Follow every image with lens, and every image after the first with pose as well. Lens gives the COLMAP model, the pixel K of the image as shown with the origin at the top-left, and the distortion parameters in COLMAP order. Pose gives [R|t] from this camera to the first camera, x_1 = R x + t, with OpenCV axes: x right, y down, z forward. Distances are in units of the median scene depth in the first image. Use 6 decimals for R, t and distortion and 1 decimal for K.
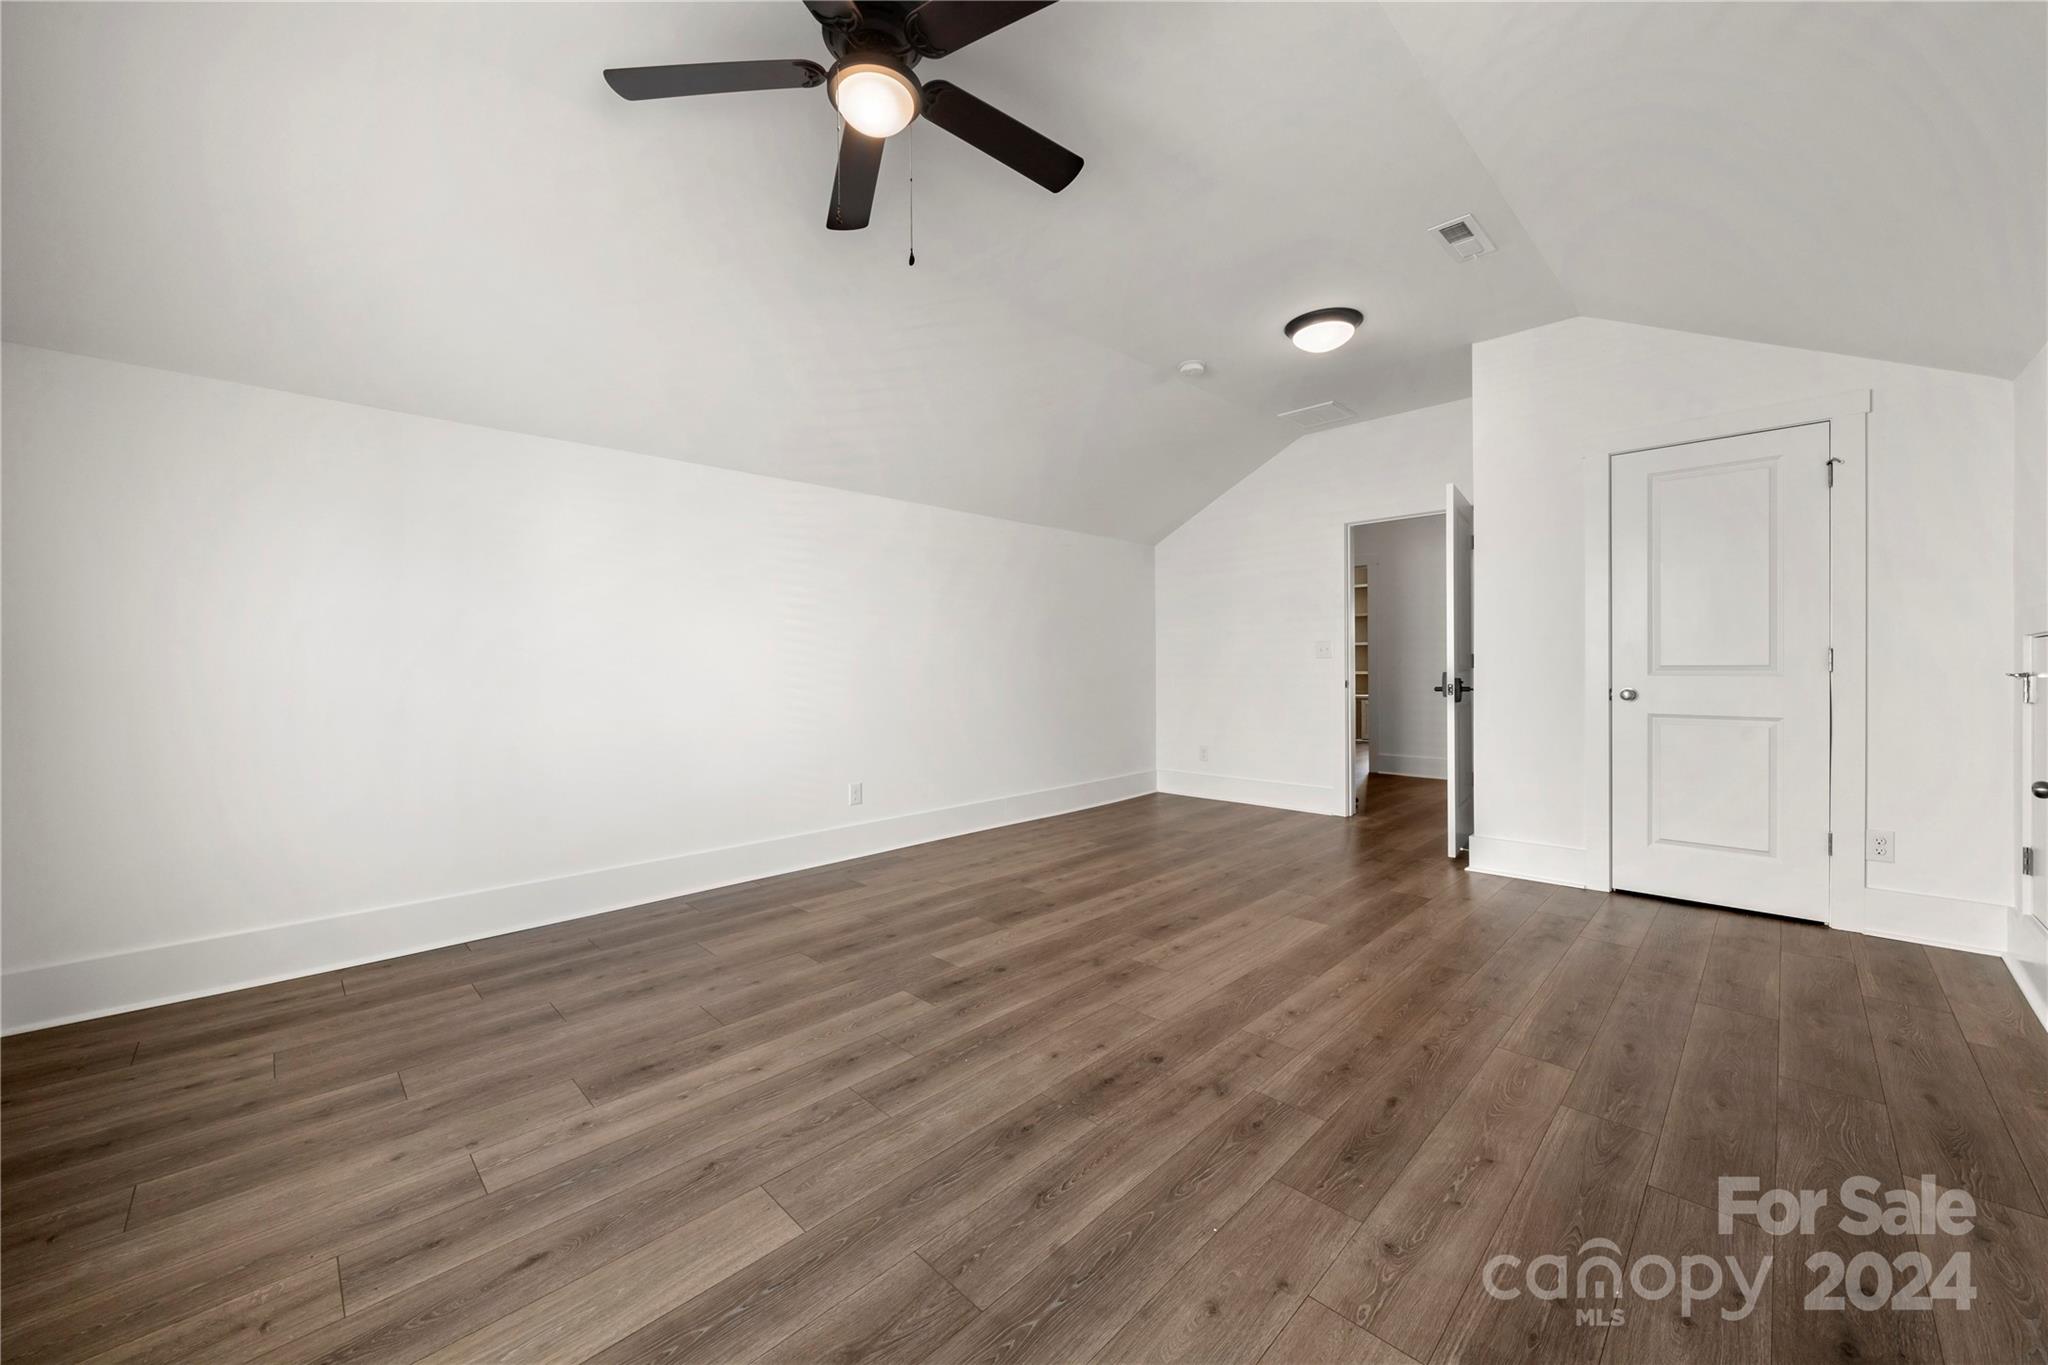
lens RADIAL K [[780.9, 0, 1027.5], [0, 780.9, 673.3], [0, 0, 1]] dist [0.002229, 0.000194]
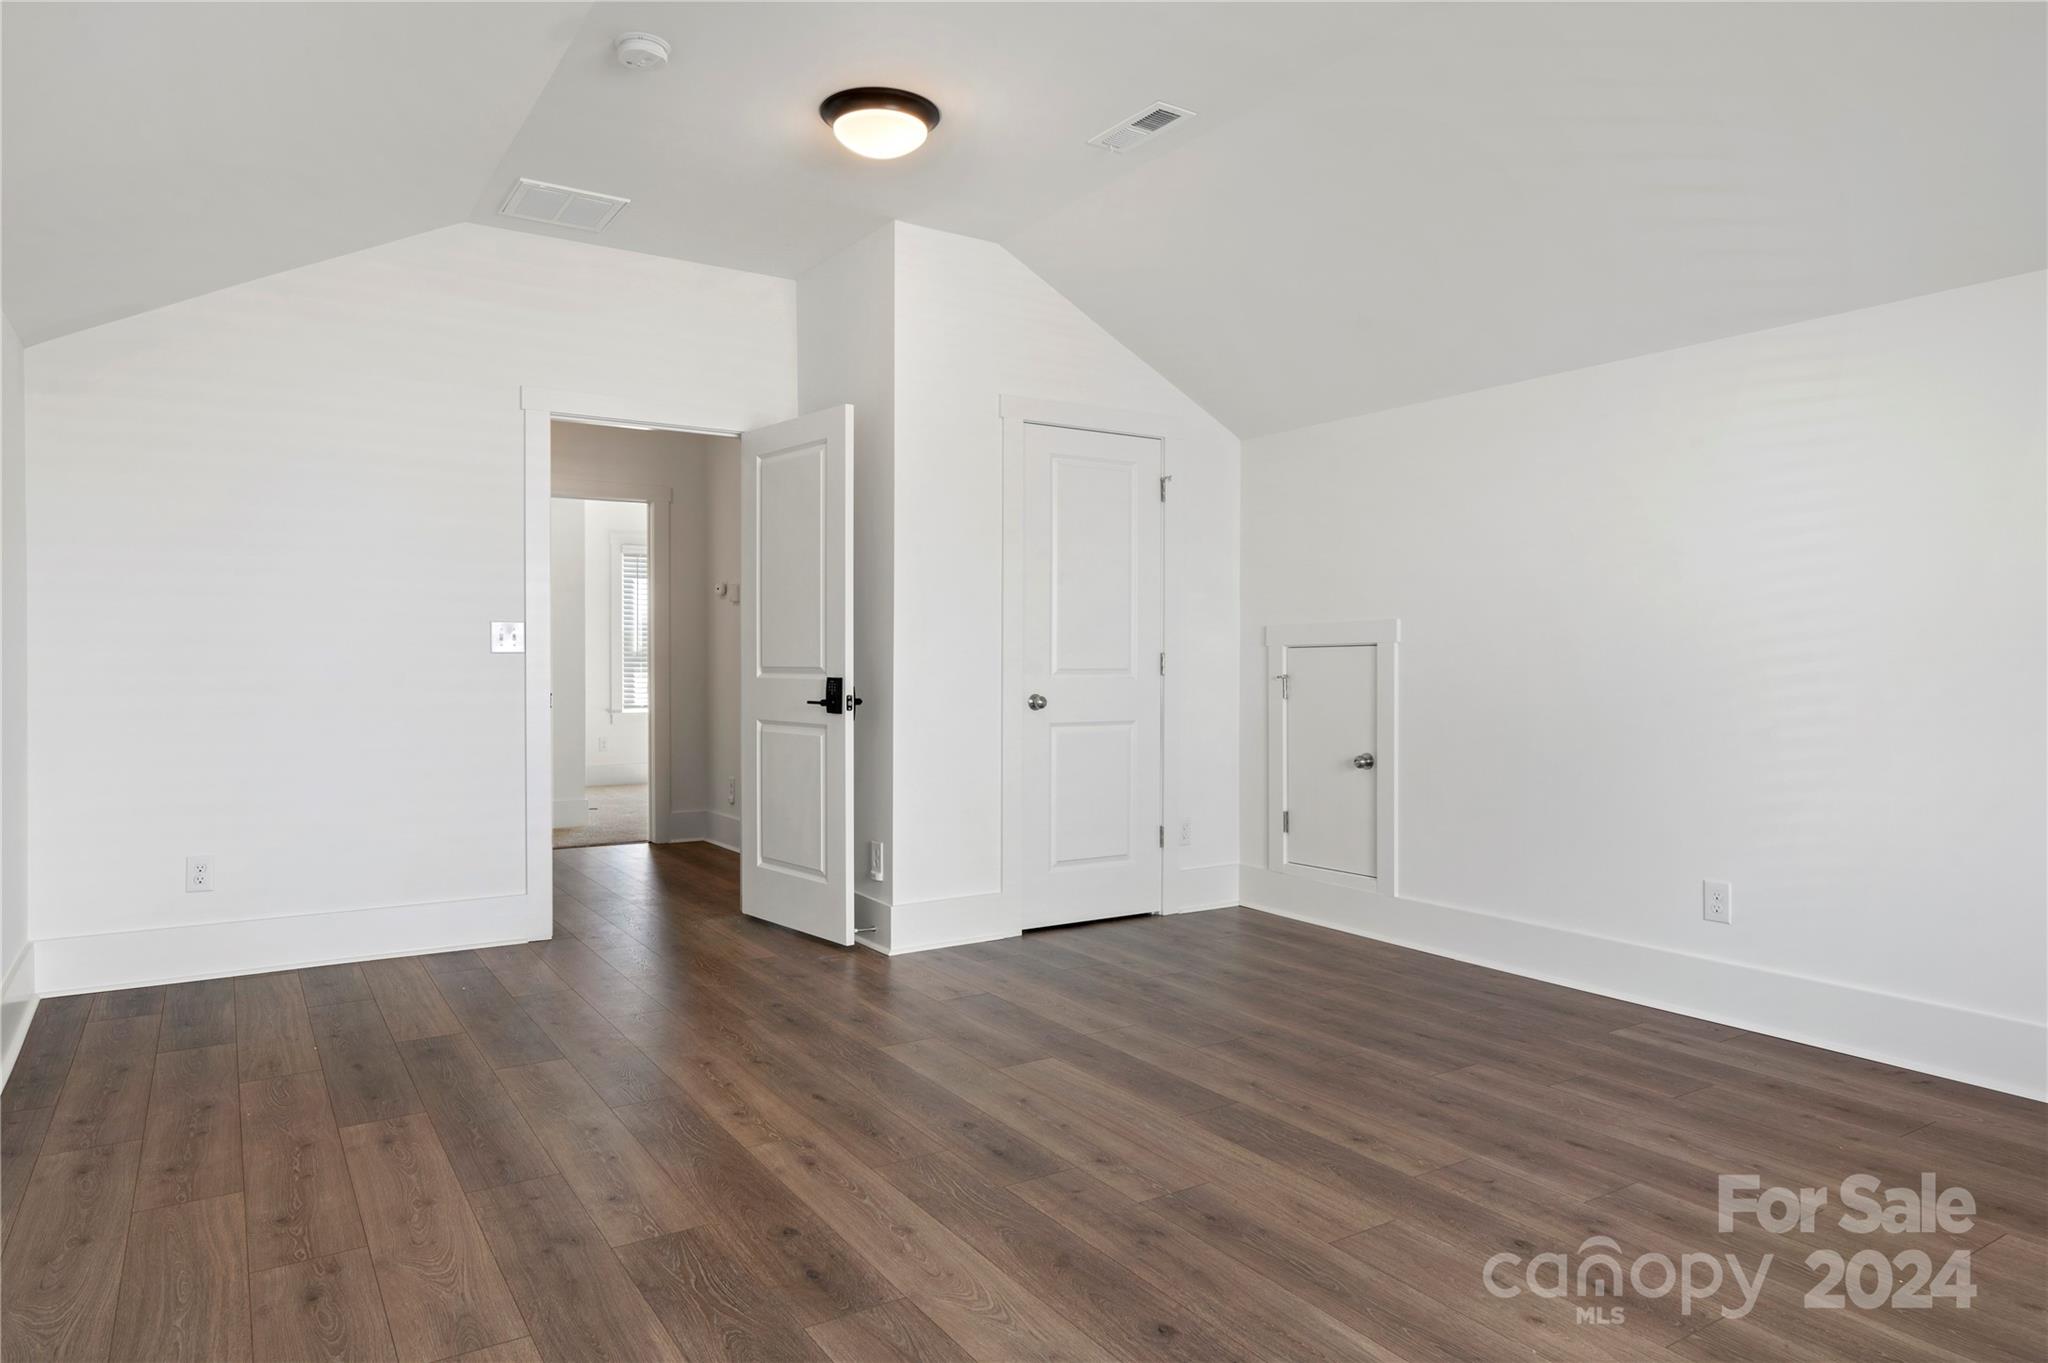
lens RADIAL K [[1252.4, 0, 1030.9], [0, 1252.4, 681.1], [0, 0, 1]] dist [0.002508, 0.000865]
pose [[0.204836, -0.005807, 0.978779, -0.767717], [0.010178, 0.999941, 0.003803, -0.002514], [-0.978743, 0.009183, 0.204883, 0.928296]]
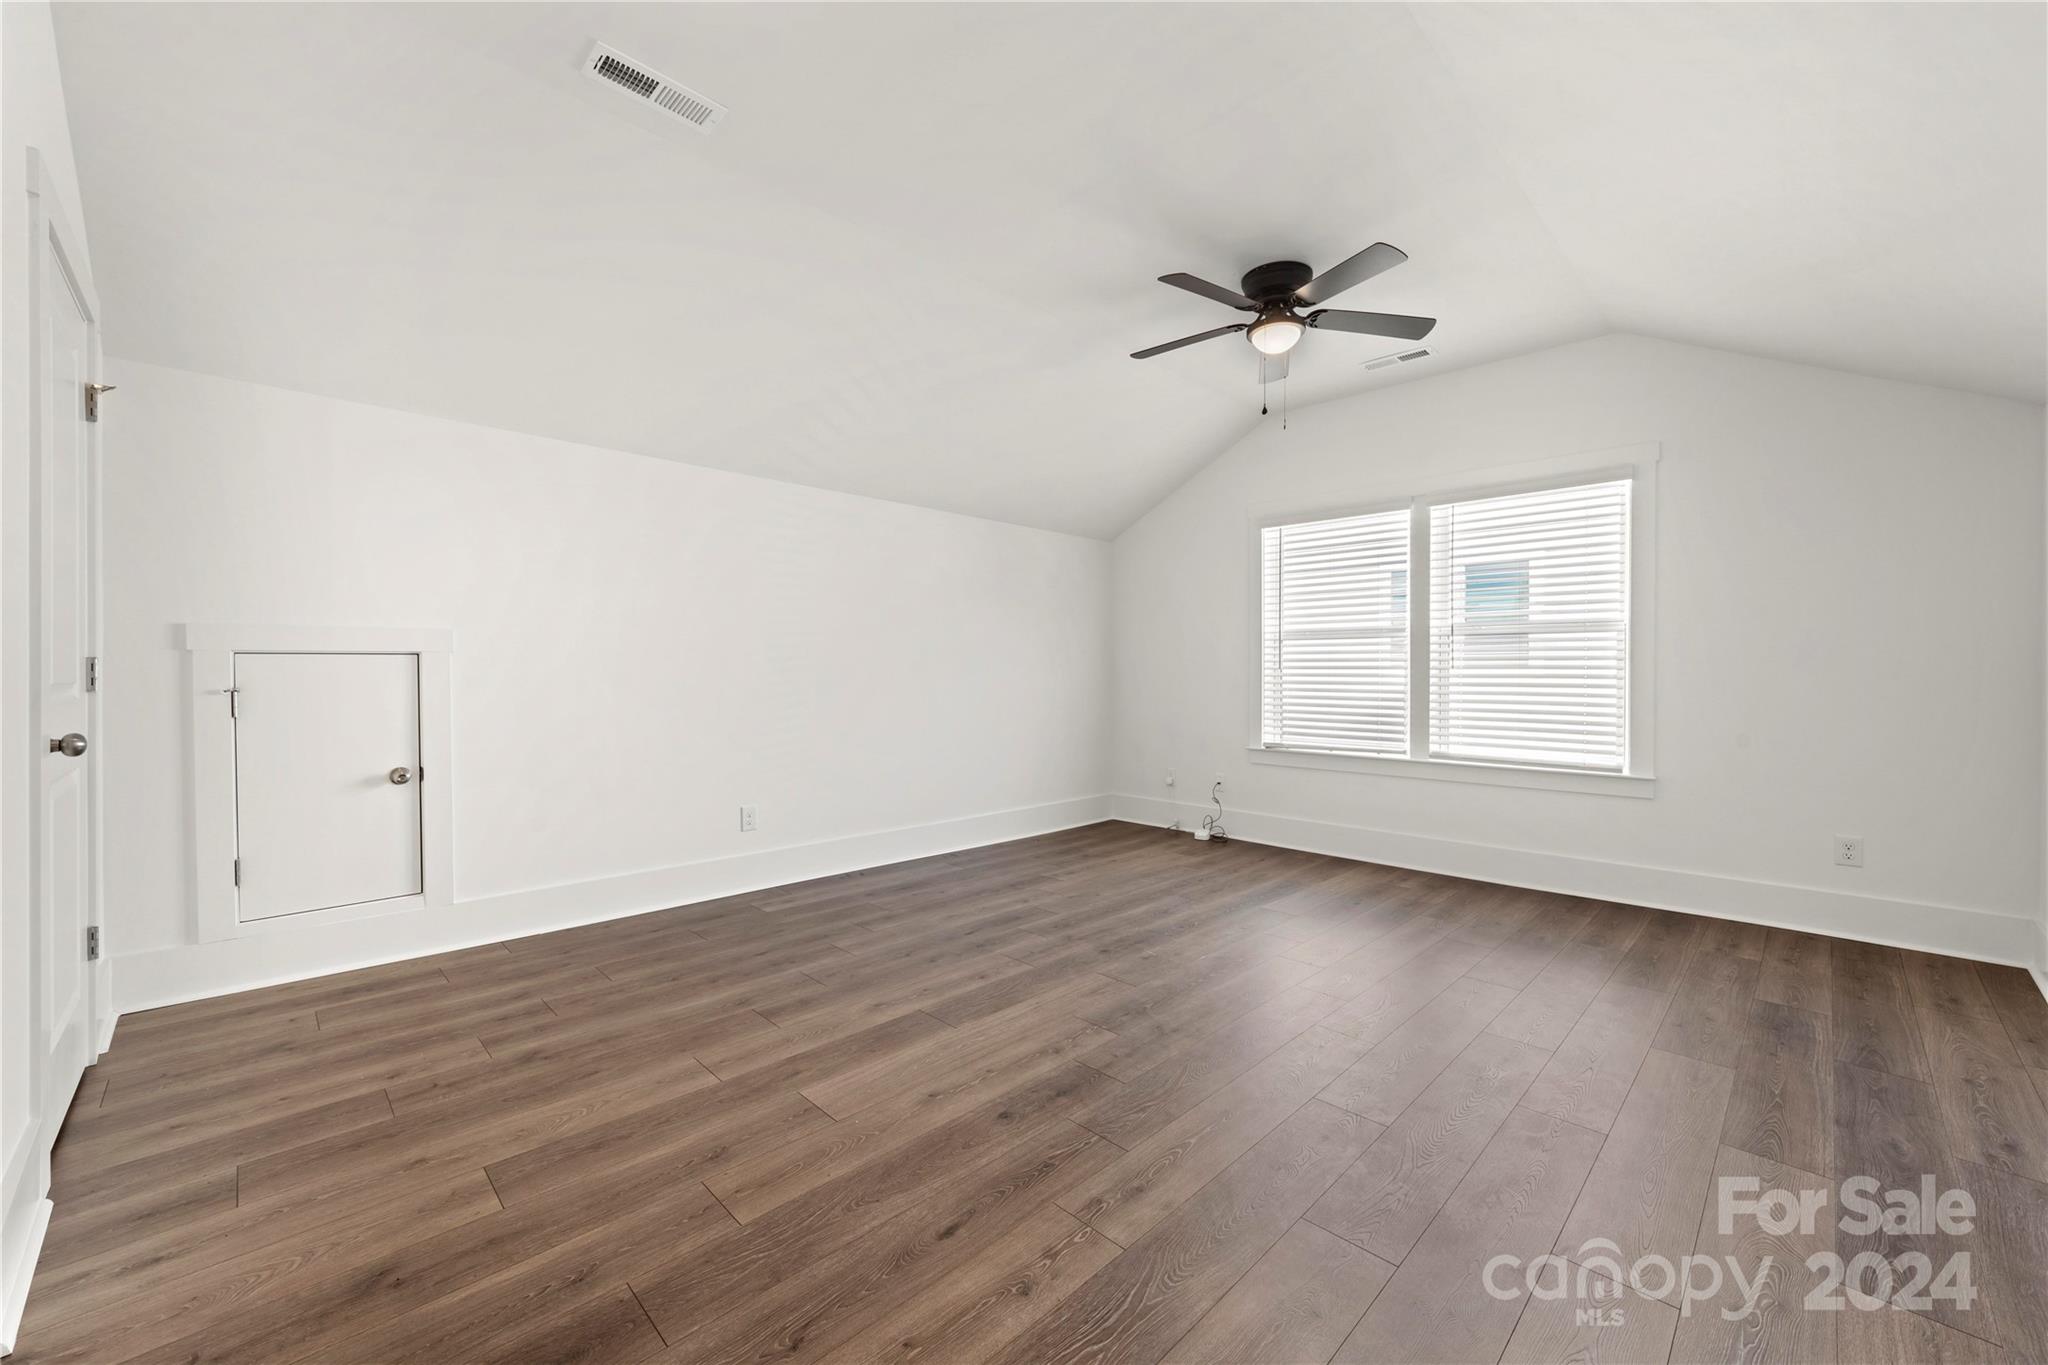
lens RADIAL K [[780.9, 0, 1028.9], [0, 780.9, 670.7], [0, 0, 1]] dist [0.002229, 0.000194]
pose [[-0.999956, 0.003859, 0.008582, 0.226618], [0.003950, 0.999935, 0.010684, -0.027037], [-0.008540, 0.010717, -0.999906, 1.891500]]
